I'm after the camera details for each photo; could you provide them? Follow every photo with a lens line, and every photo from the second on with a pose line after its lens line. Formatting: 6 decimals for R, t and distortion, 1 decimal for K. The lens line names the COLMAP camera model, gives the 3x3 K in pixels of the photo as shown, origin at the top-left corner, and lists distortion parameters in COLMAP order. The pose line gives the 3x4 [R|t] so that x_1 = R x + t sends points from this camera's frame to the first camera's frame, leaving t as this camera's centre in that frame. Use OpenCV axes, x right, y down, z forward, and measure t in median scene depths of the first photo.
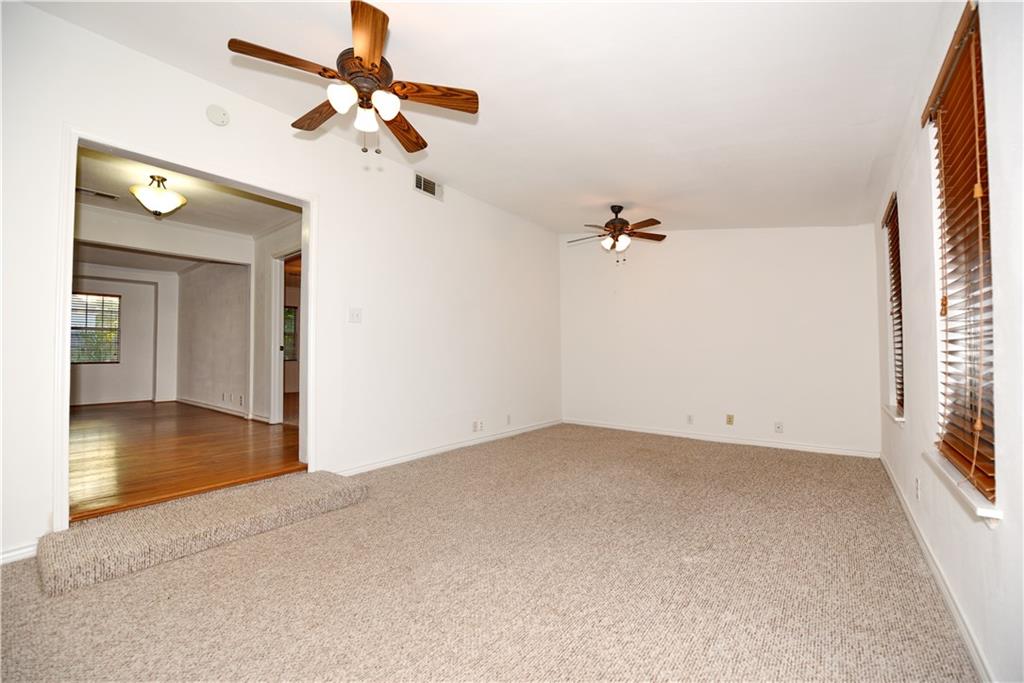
lens RADIAL K [[406.5, 0, 513.0], [0, 406.5, 341.7], [0, 0, 1]] dist [-0.016527, -0.002270]
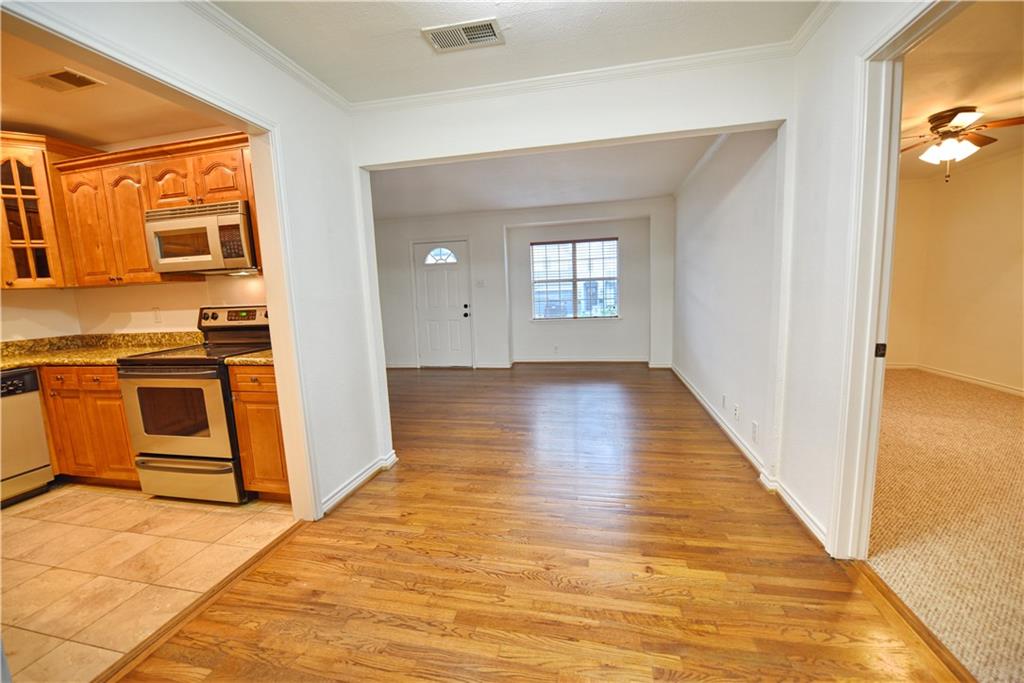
lens RADIAL K [[406.5, 0, 513.0], [0, 406.5, 341.7], [0, 0, 1]] dist [-0.016527, -0.002270]
pose [[0.431180, 0.103652, -0.896292, -0.410191], [0.068507, 0.986751, 0.147070, -0.056351], [0.899661, -0.124816, 0.418366, 0.600084]]
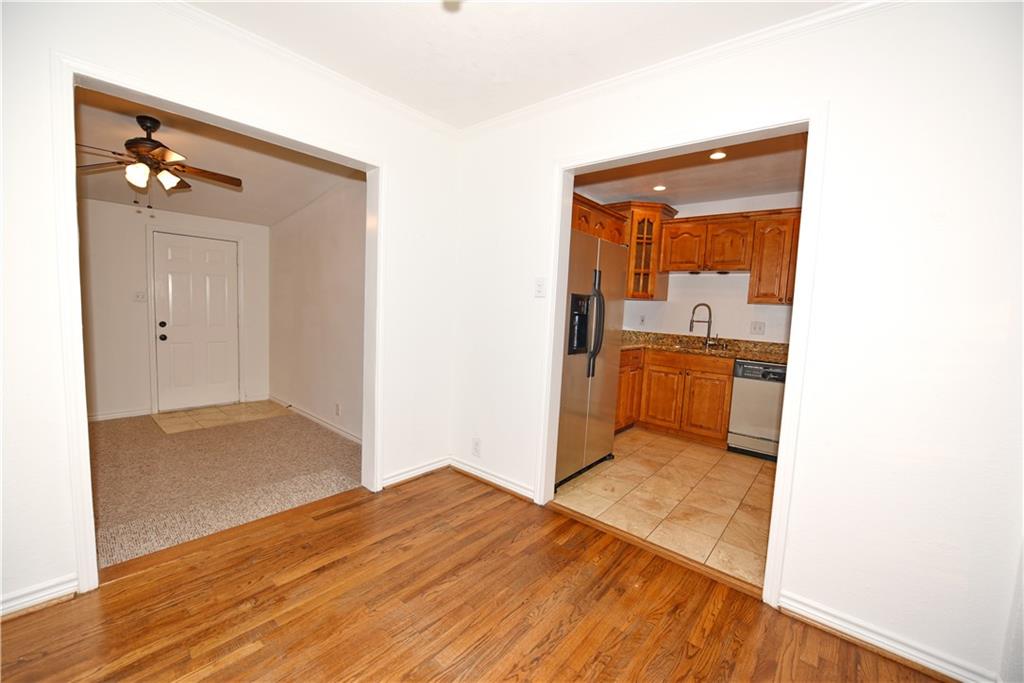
lens RADIAL K [[406.5, 0, 513.0], [0, 406.5, 341.7], [0, 0, 1]] dist [-0.016527, -0.002270]
pose [[-0.998064, -0.046983, 0.040745, -0.660612], [-0.044908, 0.997717, 0.050429, -0.045549], [-0.043022, 0.048502, -0.997896, 0.905420]]
